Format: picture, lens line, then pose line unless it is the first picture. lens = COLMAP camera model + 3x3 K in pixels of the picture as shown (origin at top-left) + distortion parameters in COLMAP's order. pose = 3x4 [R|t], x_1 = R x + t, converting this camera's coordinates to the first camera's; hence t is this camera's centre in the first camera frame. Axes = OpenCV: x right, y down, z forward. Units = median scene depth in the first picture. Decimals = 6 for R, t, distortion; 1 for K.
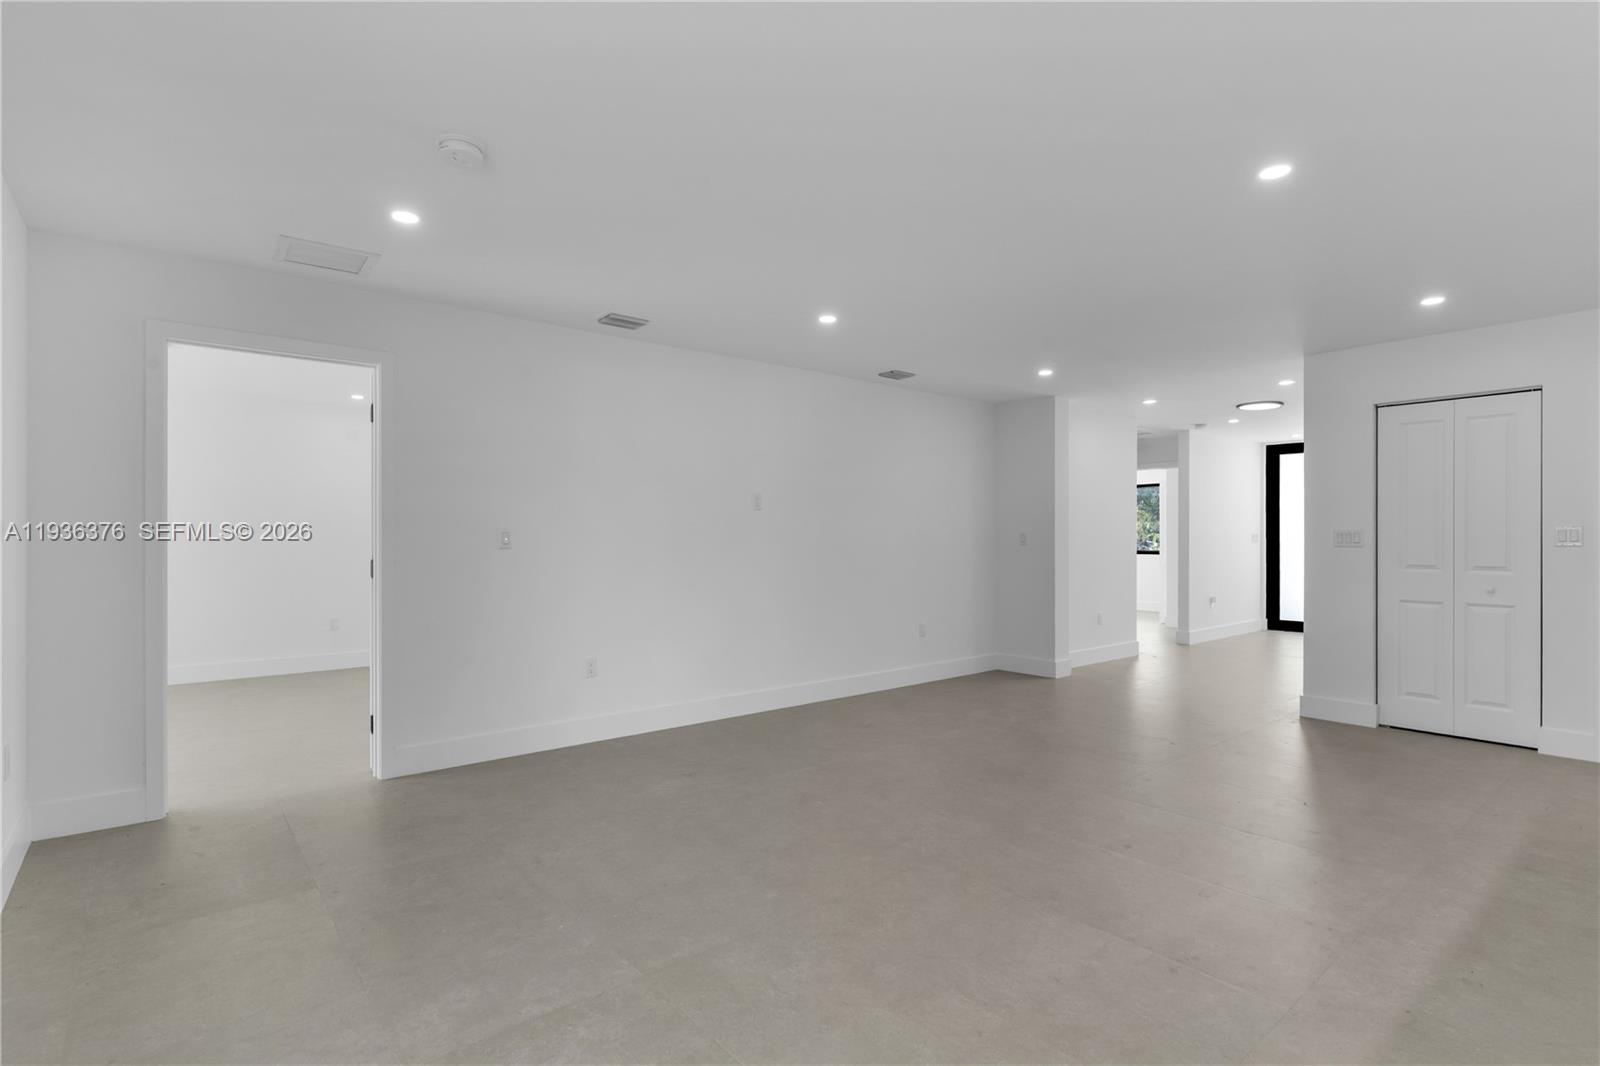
lens RADIAL K [[782.5, 0, 816.2], [0, 782.5, 535.2], [0, 0, 1]] dist [0.001096, 0.000650]
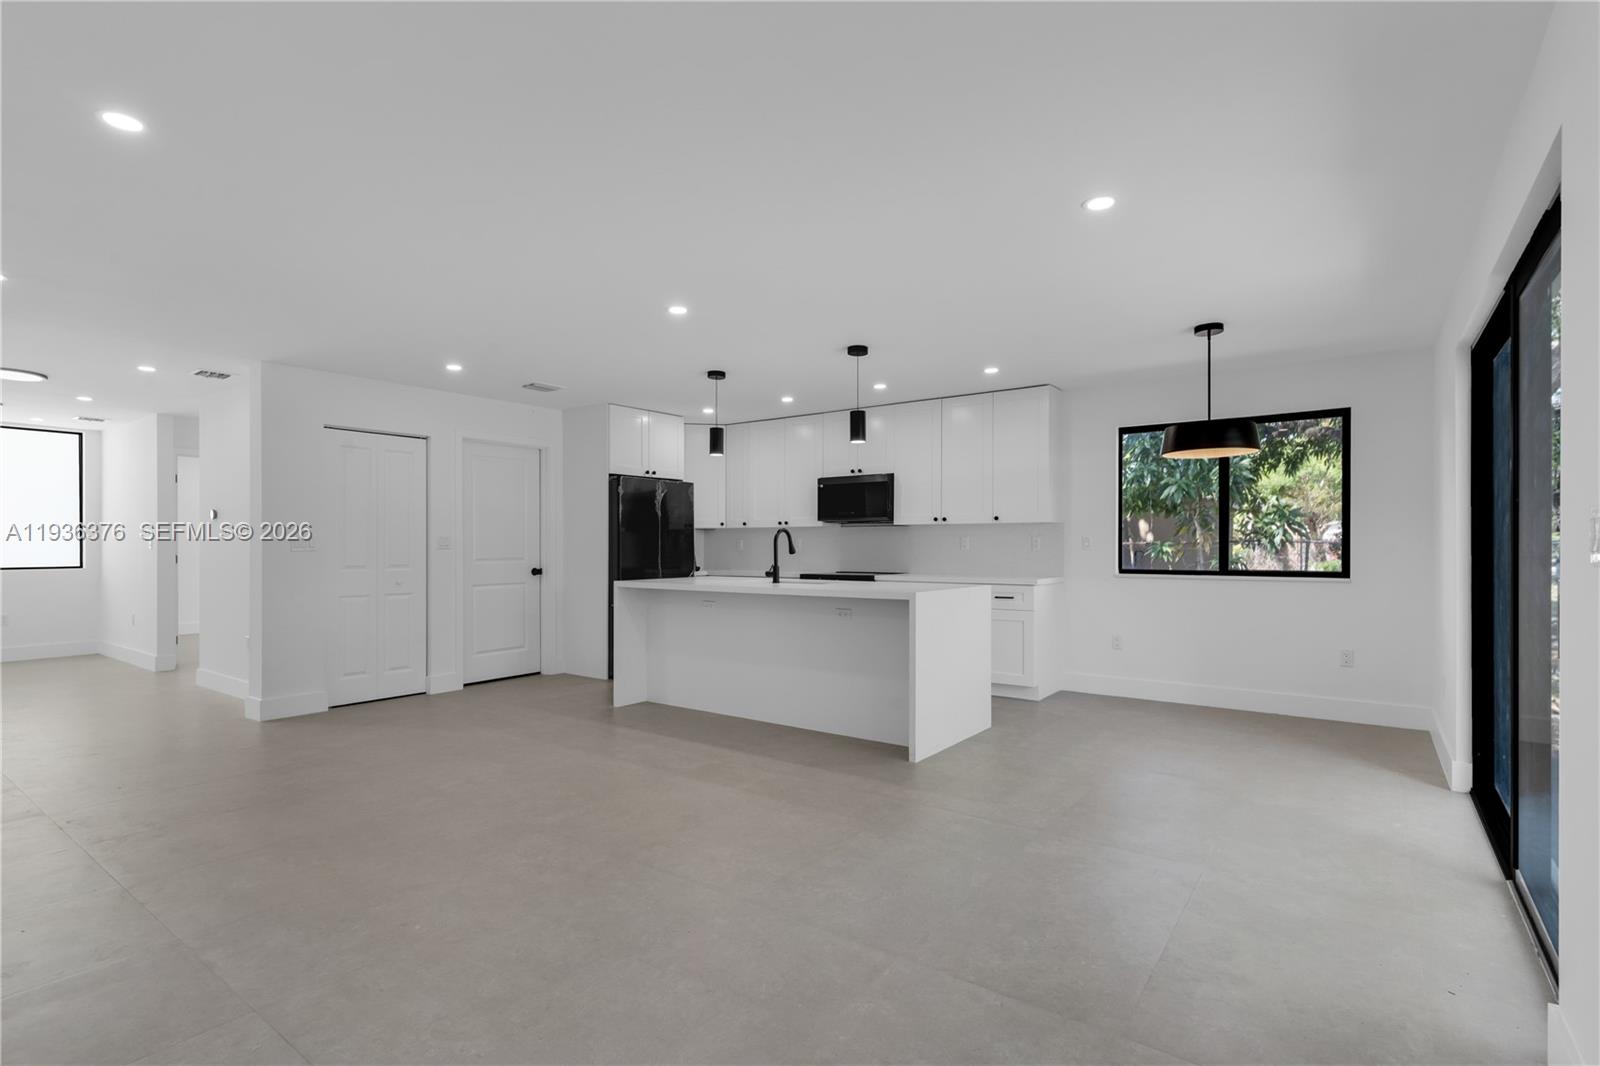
lens RADIAL K [[782.5, 0, 790.5], [0, 782.5, 534.3], [0, 0, 1]] dist [0.001096, 0.000650]
pose [[-0.238177, 0.017979, 0.971055, -0.618418], [-0.005031, 0.999792, -0.019745, 0.012280], [-0.971209, -0.009589, -0.238037, 0.716430]]
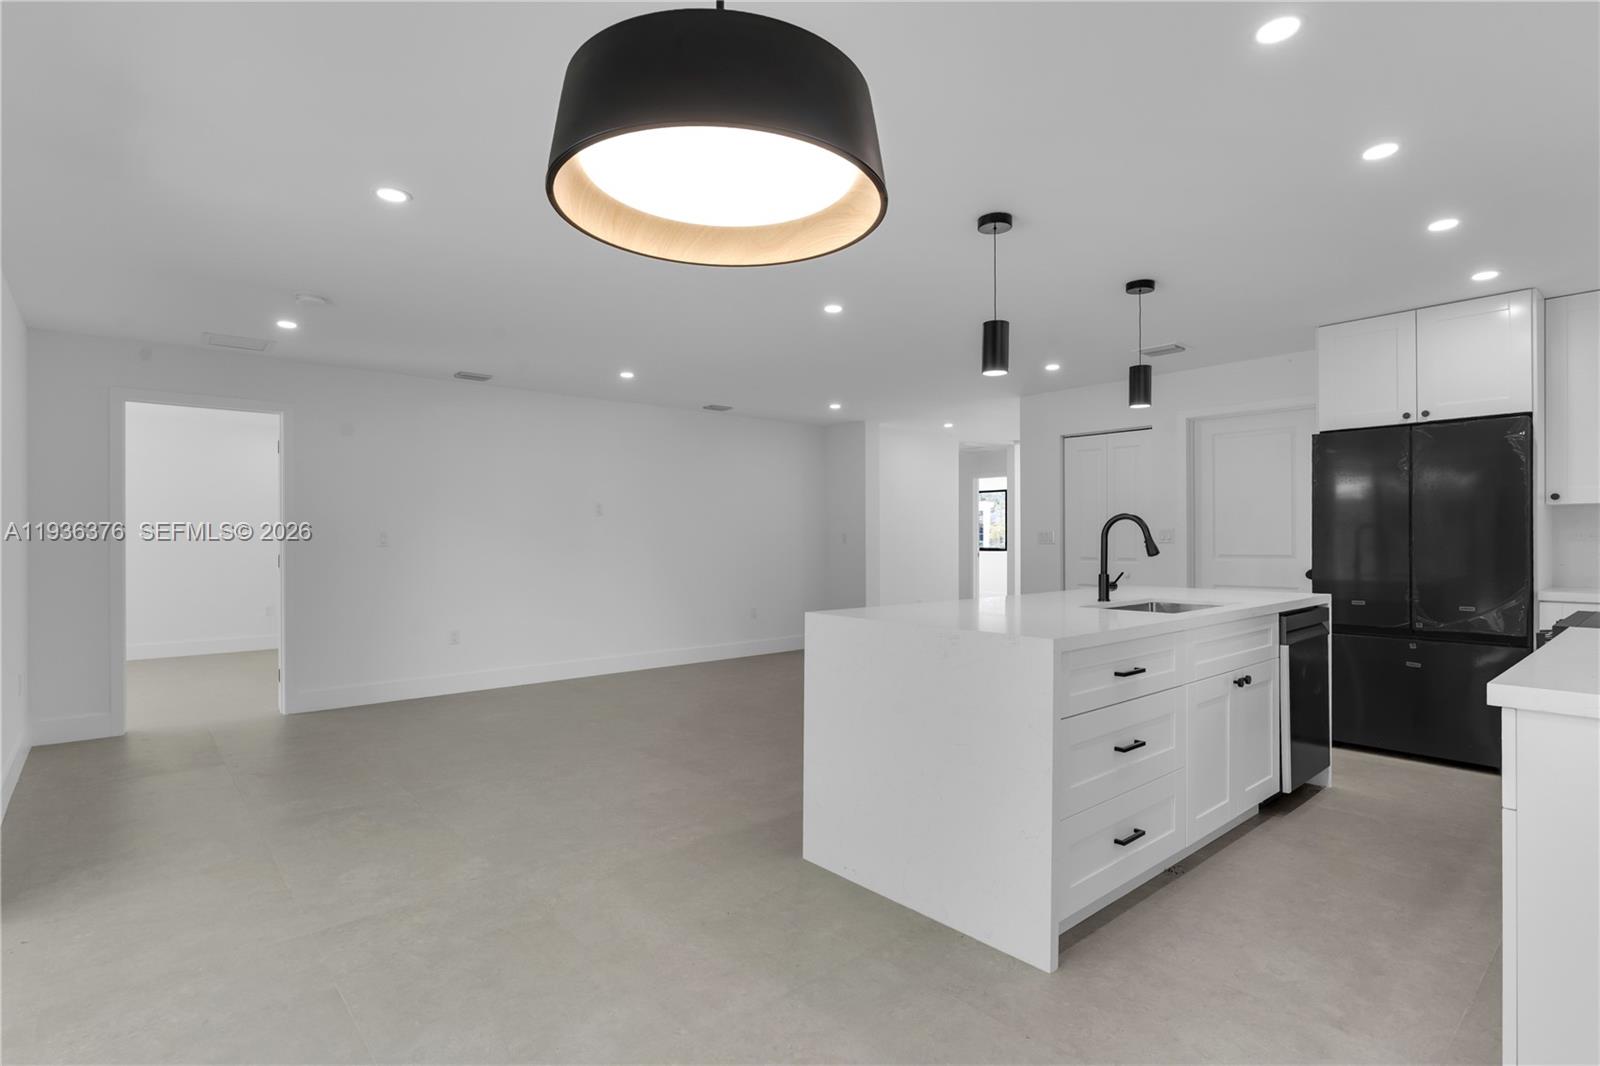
lens RADIAL K [[782.5, 0, 802.7], [0, 782.5, 535.9], [0, 0, 1]] dist [0.001096, 0.000650]
pose [[0.999774, -0.001875, 0.021199, 0.291087], [0.001841, 0.999997, 0.001639, -0.001489], [-0.021202, -0.001599, 0.999774, -0.352154]]
